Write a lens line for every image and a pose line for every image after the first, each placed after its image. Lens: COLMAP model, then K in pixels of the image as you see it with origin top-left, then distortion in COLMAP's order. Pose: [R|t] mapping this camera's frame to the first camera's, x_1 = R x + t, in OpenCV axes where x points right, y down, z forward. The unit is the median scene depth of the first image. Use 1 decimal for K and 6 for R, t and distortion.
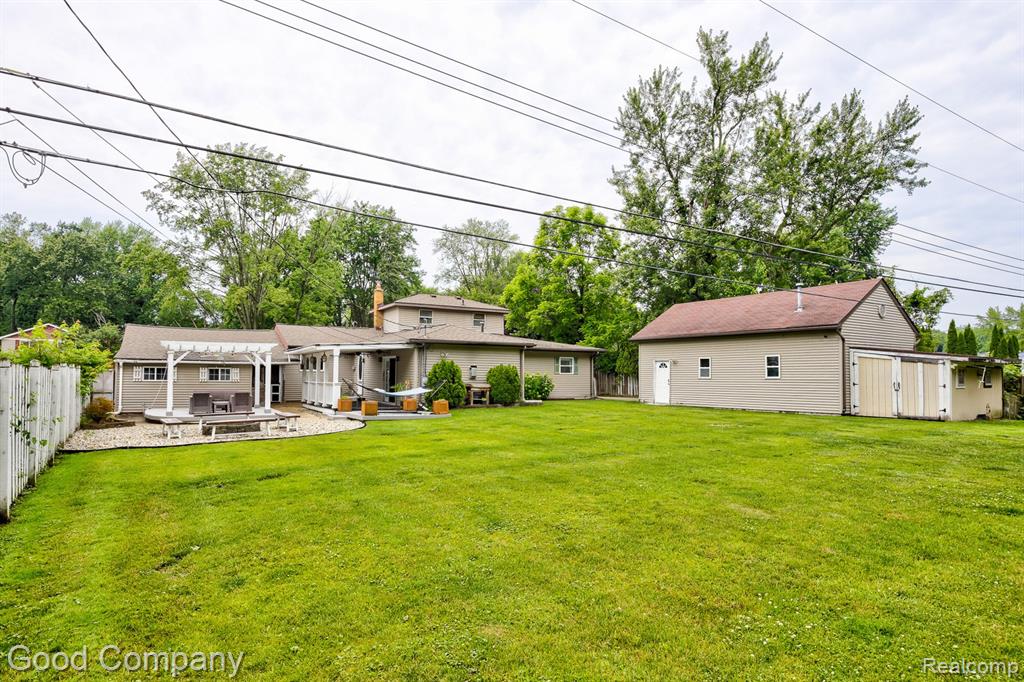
lens RADIAL K [[563.1, 0, 512.0], [0, 563.1, 341.0], [0, 0, 1]] dist [0.001562, -0.009751]
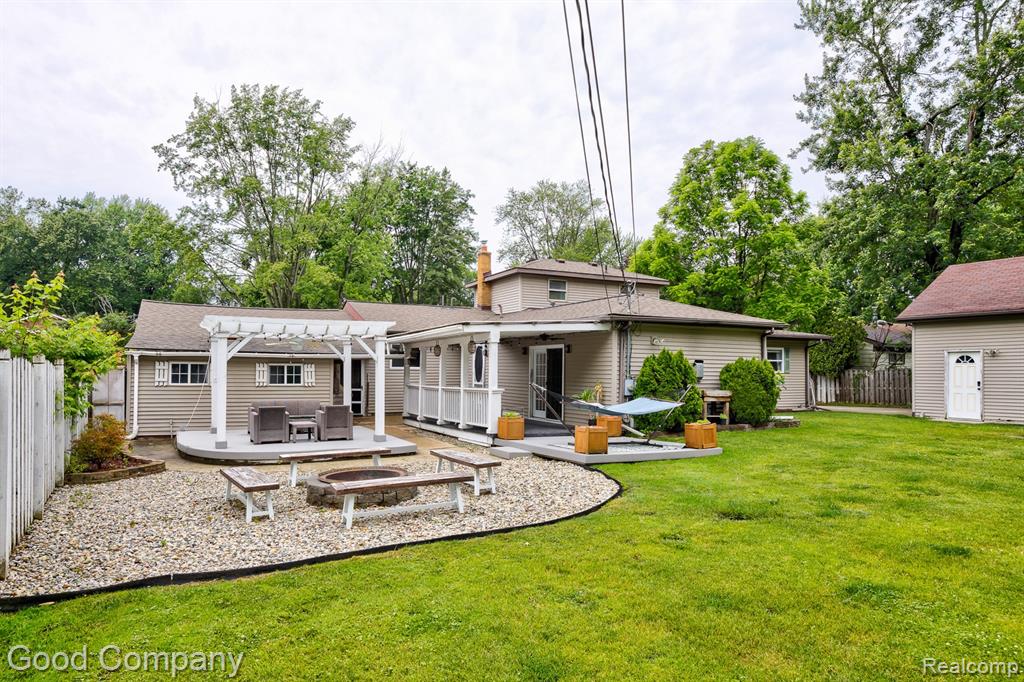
lens RADIAL K [[629.3, 0, 512.0], [0, 629.3, 341.0], [0, 0, 1]] dist [-0.006472, -0.003051]
pose [[0.998273, -0.003380, -0.058644, -0.141532], [0.004035, 0.999931, 0.011053, 0.009606], [0.058603, -0.011271, 0.998218, 0.196144]]
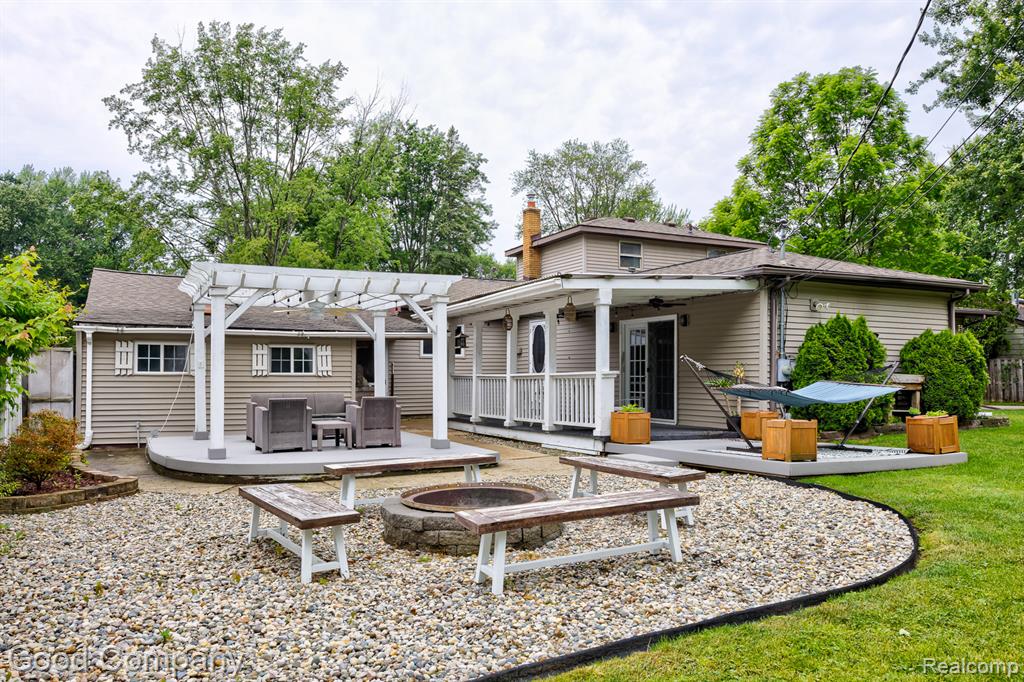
lens RADIAL K [[734.2, 0, 512.0], [0, 734.2, 341.0], [0, 0, 1]] dist [-0.017532, 0.006869]
pose [[0.997757, -0.011112, -0.066008, -0.189964], [0.011883, 0.999866, 0.011300, 0.024974], [0.065874, -0.012059, 0.997755, 0.261870]]
